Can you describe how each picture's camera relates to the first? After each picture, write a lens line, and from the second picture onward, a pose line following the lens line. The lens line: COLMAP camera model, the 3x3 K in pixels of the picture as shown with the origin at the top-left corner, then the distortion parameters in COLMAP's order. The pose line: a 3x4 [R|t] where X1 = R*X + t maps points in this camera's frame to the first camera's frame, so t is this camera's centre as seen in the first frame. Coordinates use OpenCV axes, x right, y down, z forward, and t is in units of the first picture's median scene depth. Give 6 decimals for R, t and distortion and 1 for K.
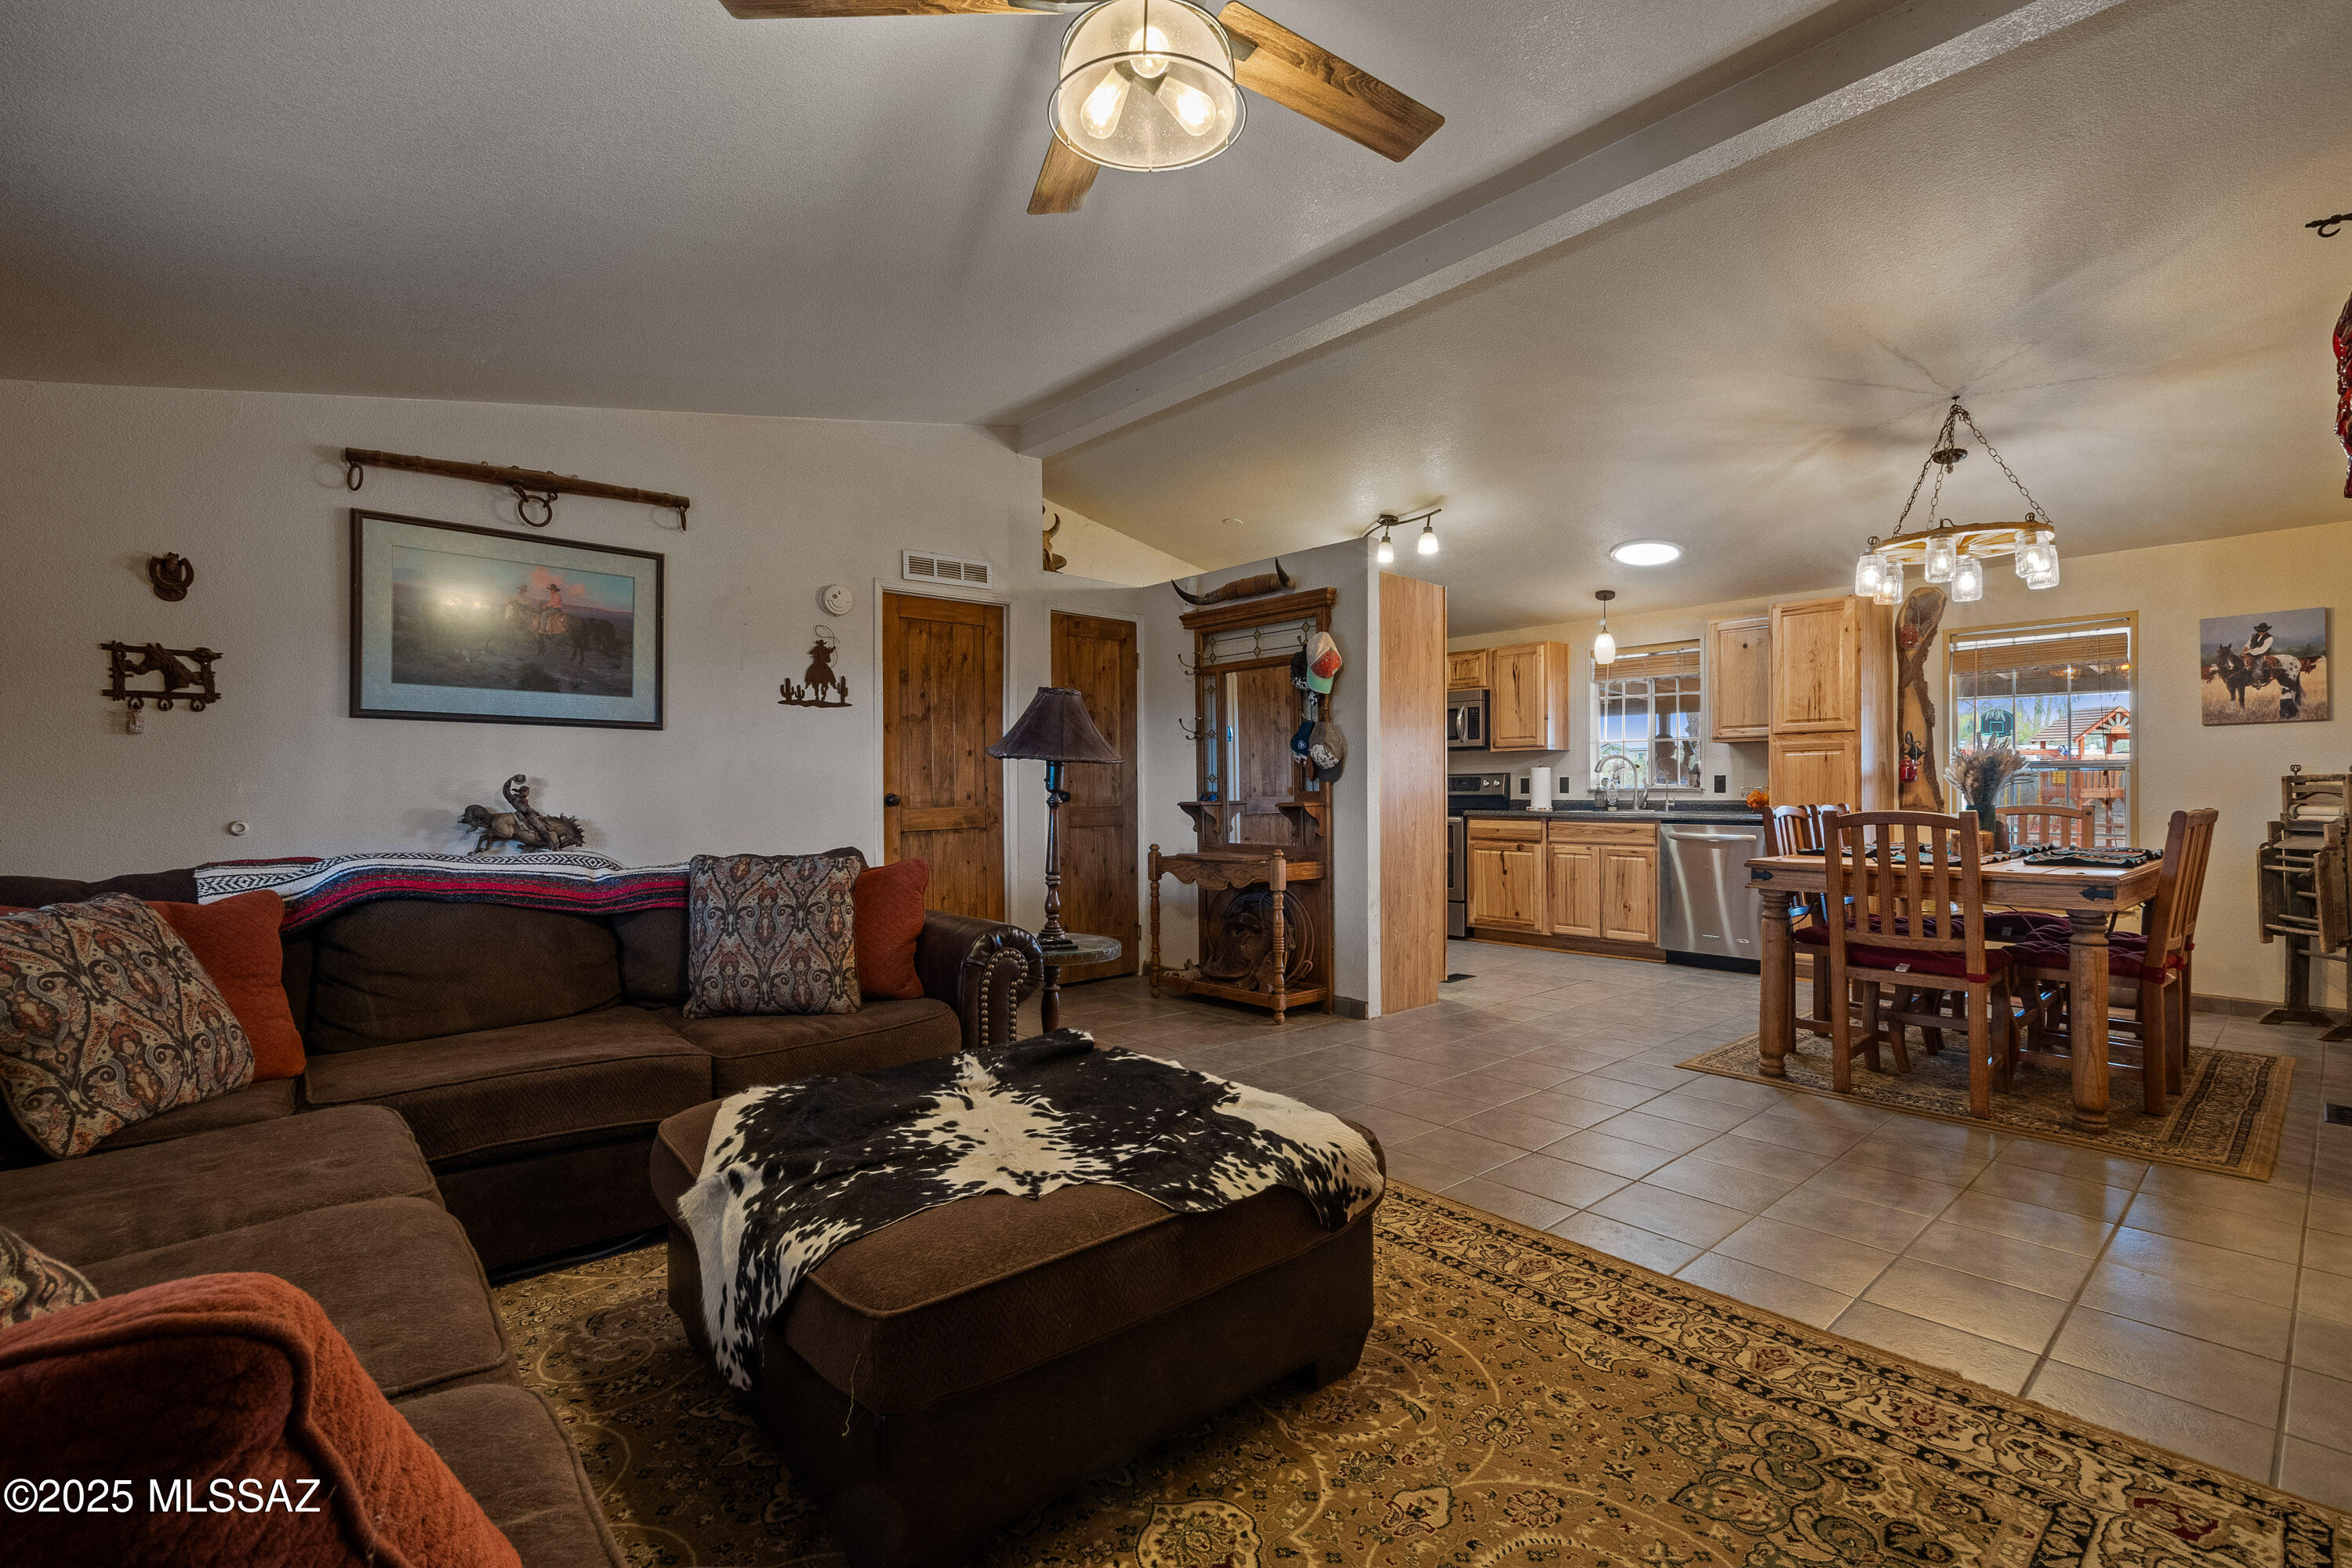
lens RADIAL K [[1038.8, 0, 1178.4], [0, 1038.8, 791.4], [0, 0, 1]] dist [0.003538, -0.000009]
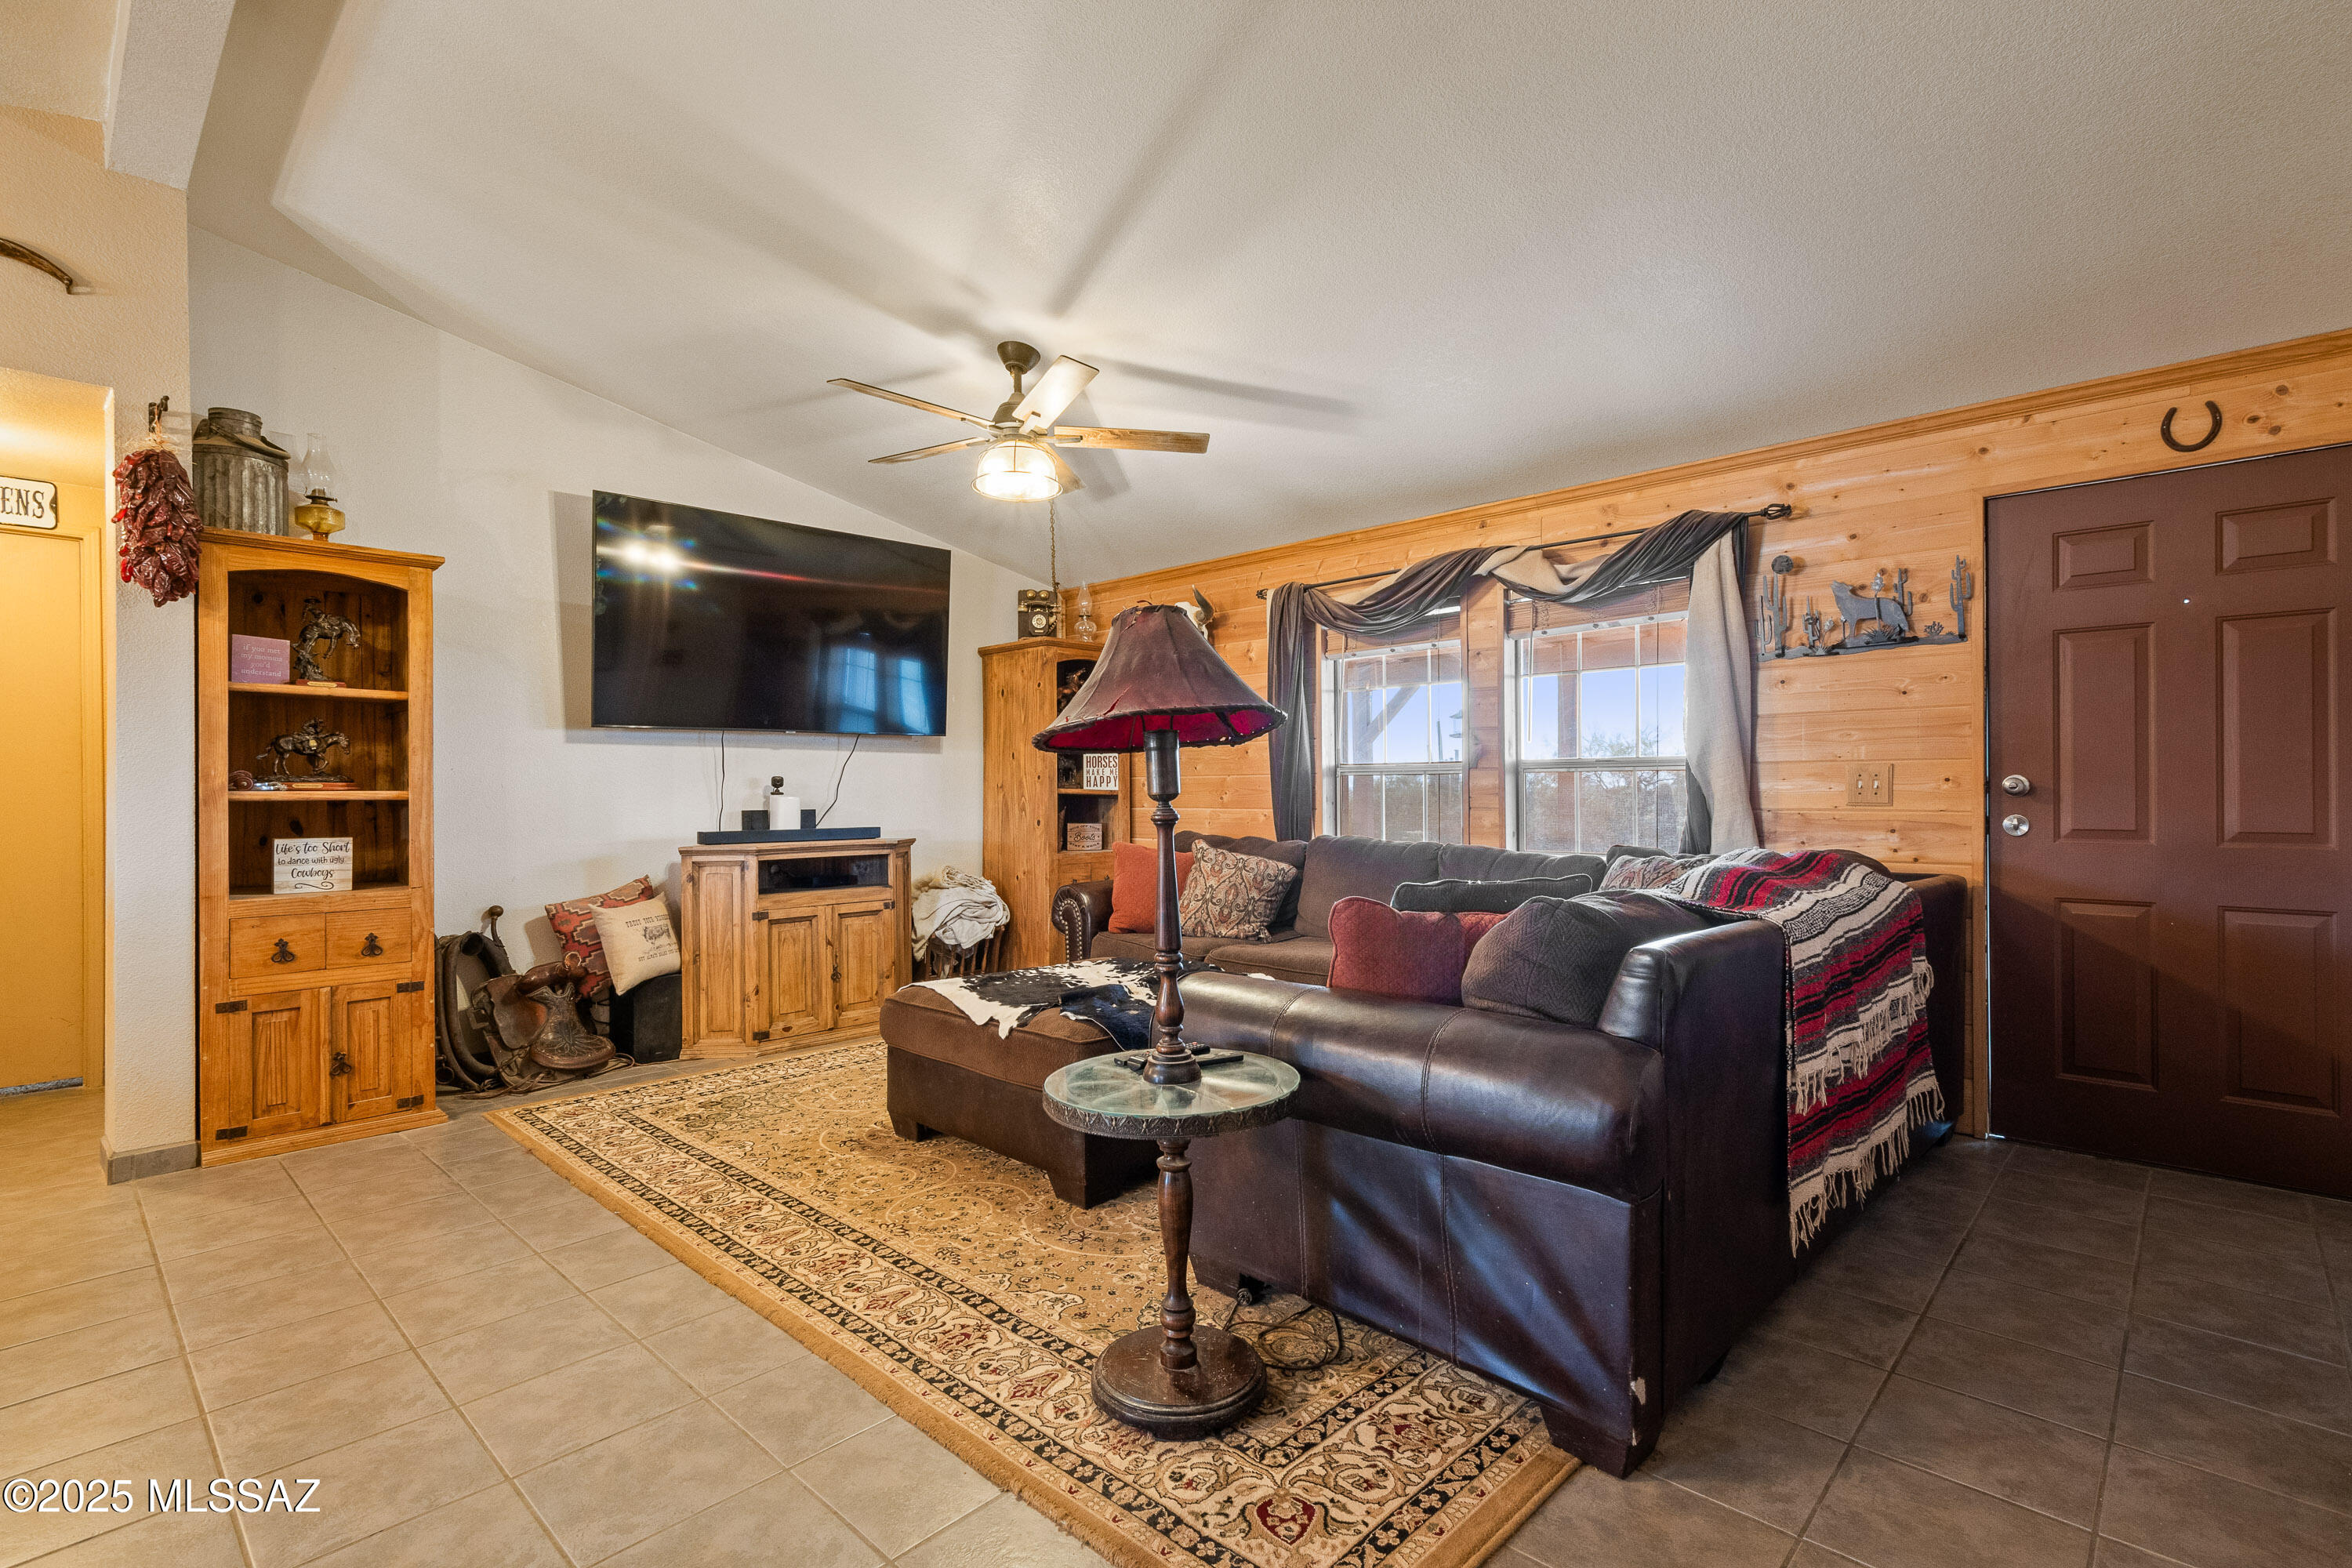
lens RADIAL K [[1080.4, 0, 1180.7], [0, 1080.4, 799.4], [0, 0, 1]] dist [0.007905, -0.000143]
pose [[-0.995941, 0.009413, -0.089514, -0.051861], [0.008608, 0.999919, 0.009376, -0.003274], [0.089595, 0.008568, -0.995941, 1.047365]]
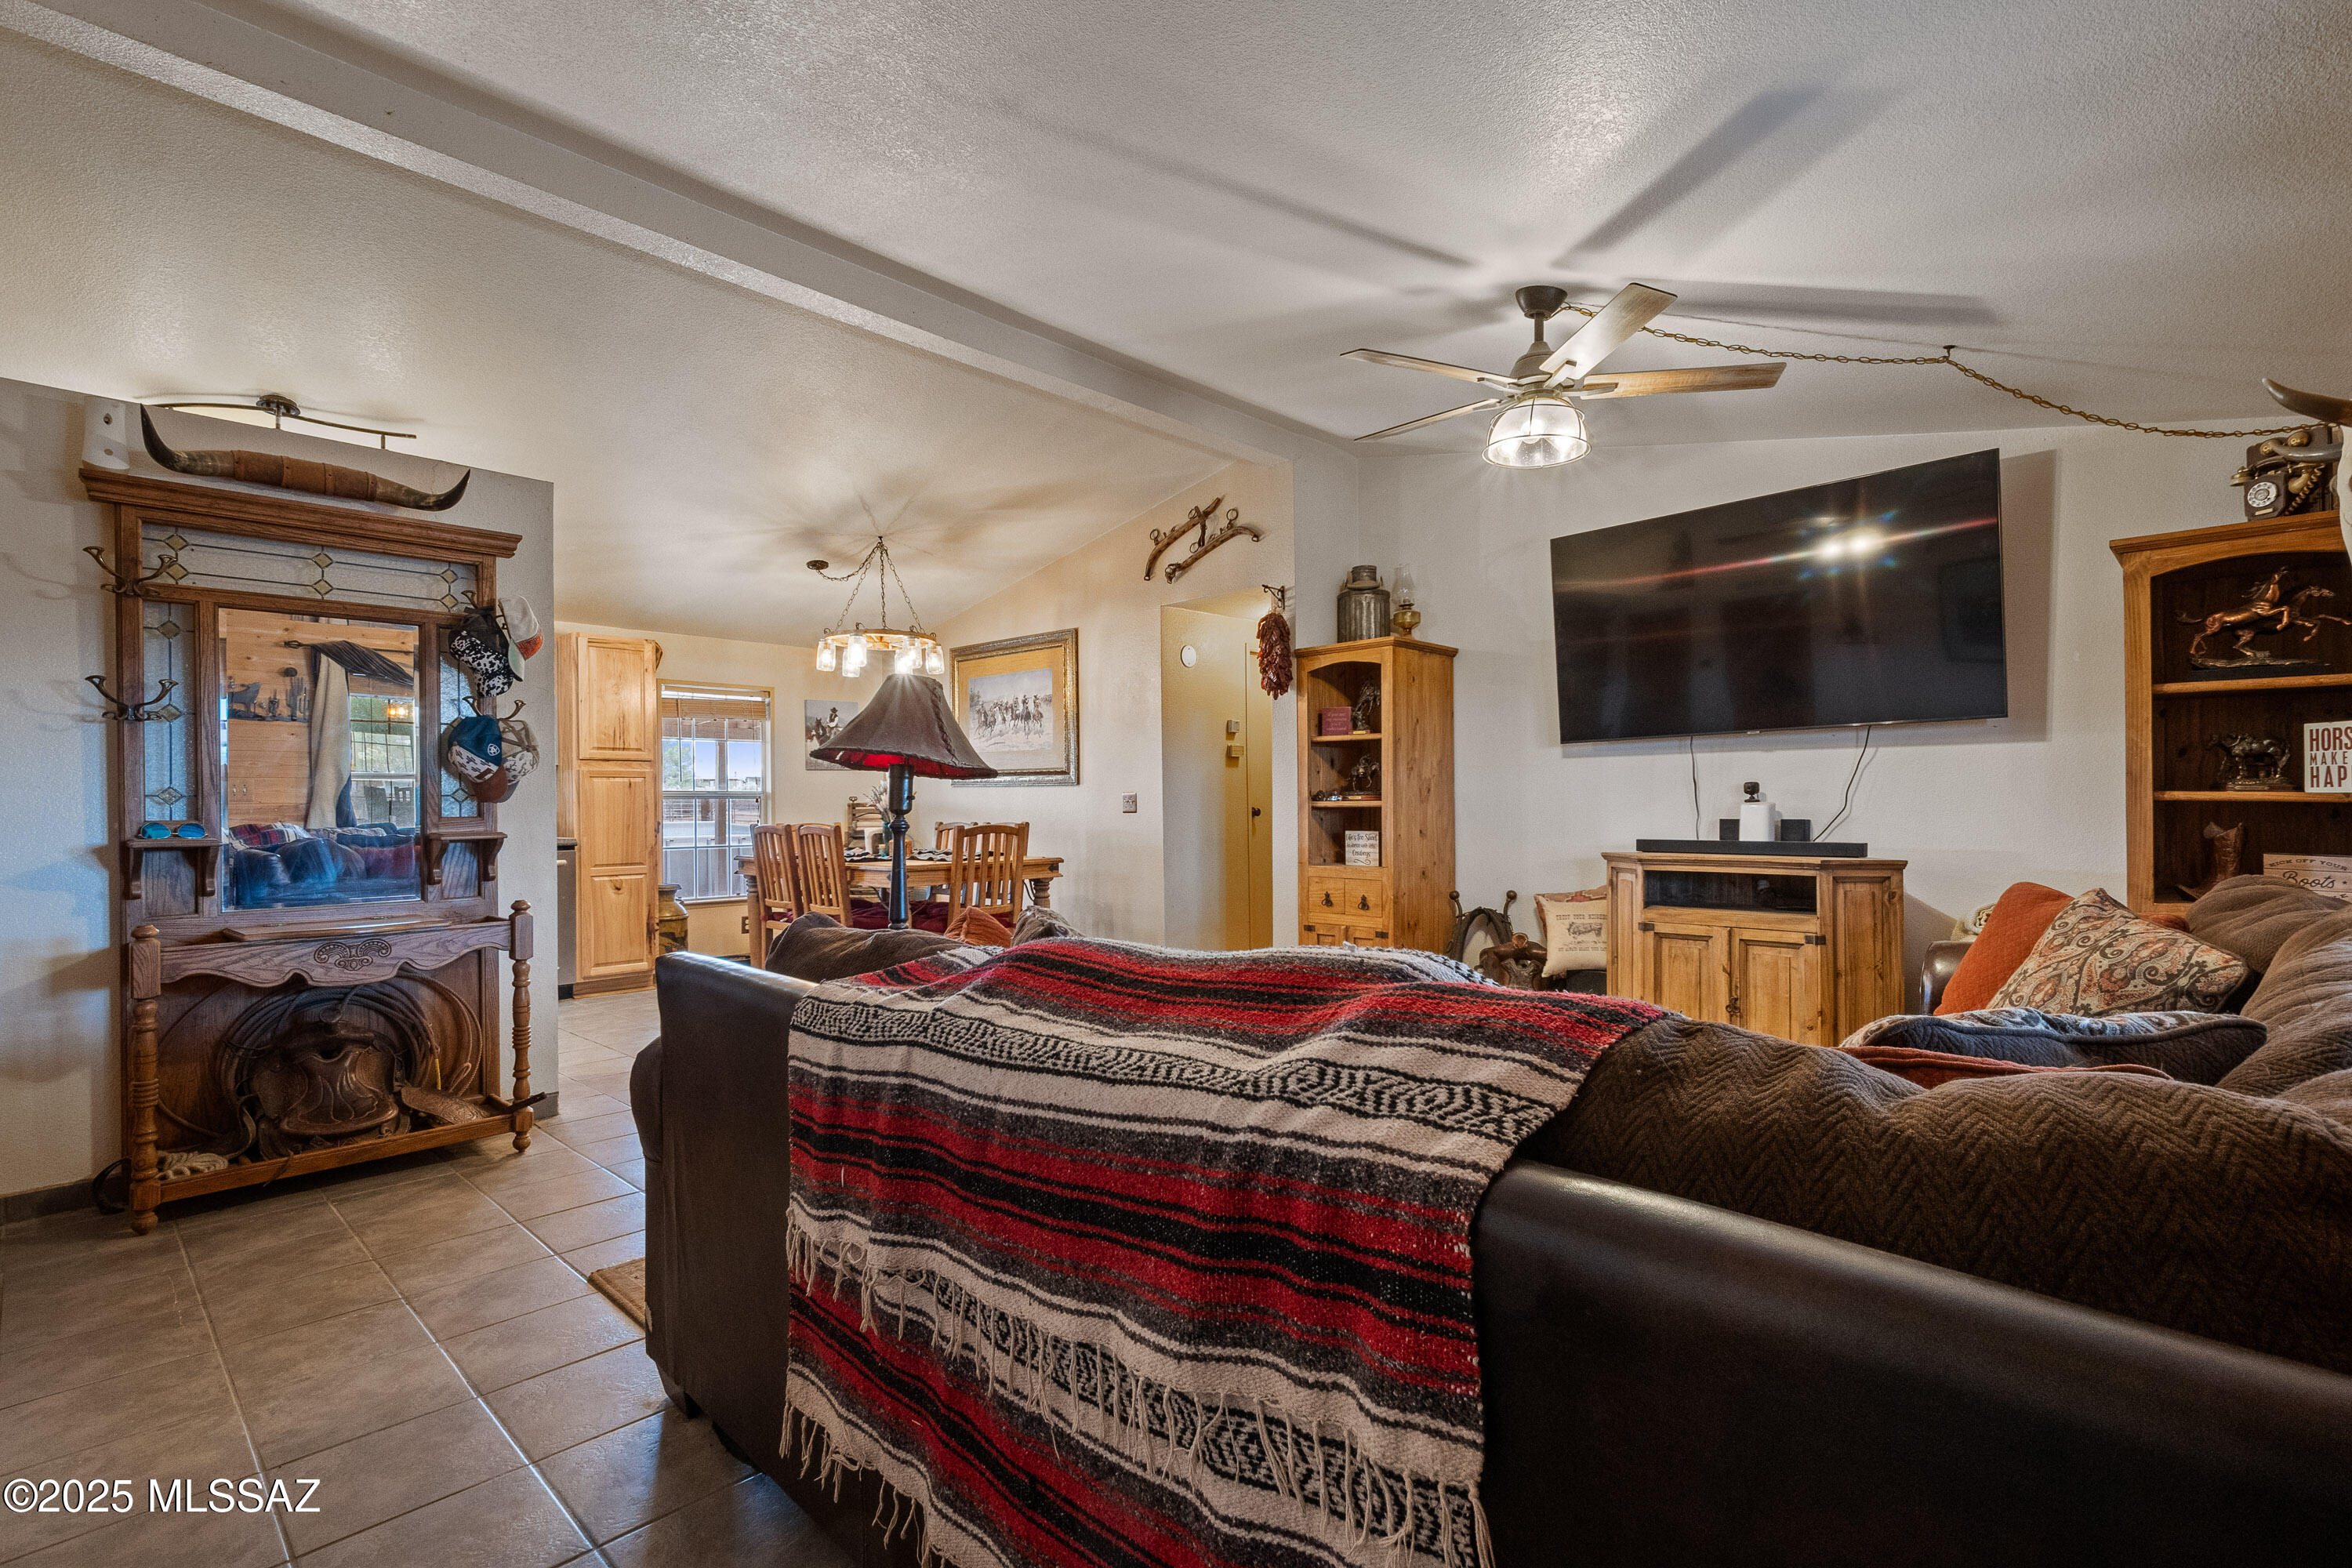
lens RADIAL K [[1080.4, 0, 1180.7], [0, 1080.4, 799.4], [0, 0, 1]] dist [0.007905, -0.000143]
pose [[-0.079167, 0.010228, 0.996809, -0.618517], [0.010150, 0.999904, -0.009454, 0.000140], [-0.996810, 0.009369, -0.079263, 0.574131]]
